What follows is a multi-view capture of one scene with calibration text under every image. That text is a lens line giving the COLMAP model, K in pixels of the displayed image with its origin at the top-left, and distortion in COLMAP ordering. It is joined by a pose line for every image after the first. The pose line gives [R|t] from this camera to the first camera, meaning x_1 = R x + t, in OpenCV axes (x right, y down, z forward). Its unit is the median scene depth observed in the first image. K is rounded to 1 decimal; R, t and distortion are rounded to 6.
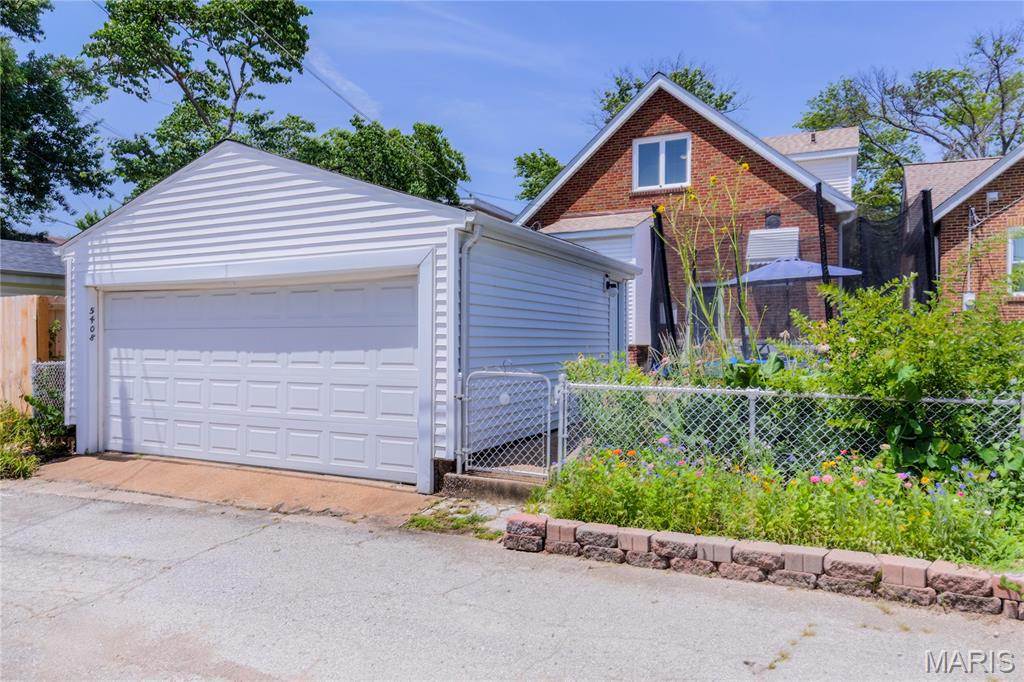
lens RADIAL K [[660.3, 0, 511.1], [0, 660.3, 336.6], [0, 0, 1]] dist [0.011219, 0.003288]
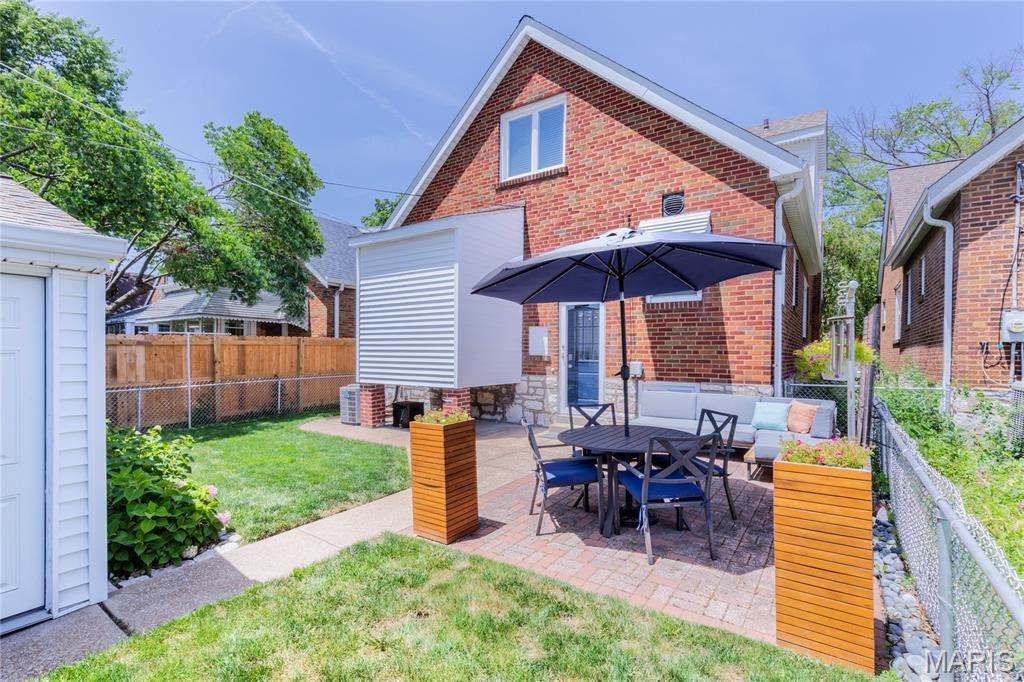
lens RADIAL K [[468.8, 0, 514.9], [0, 468.8, 349.8], [0, 0, 1]] dist [0.001916, -0.000183]
pose [[0.991184, 0.008473, -0.132223, 0.277998], [-0.010854, 0.999791, -0.017300, -0.018147], [0.132049, 0.018583, 0.991069, 0.477638]]
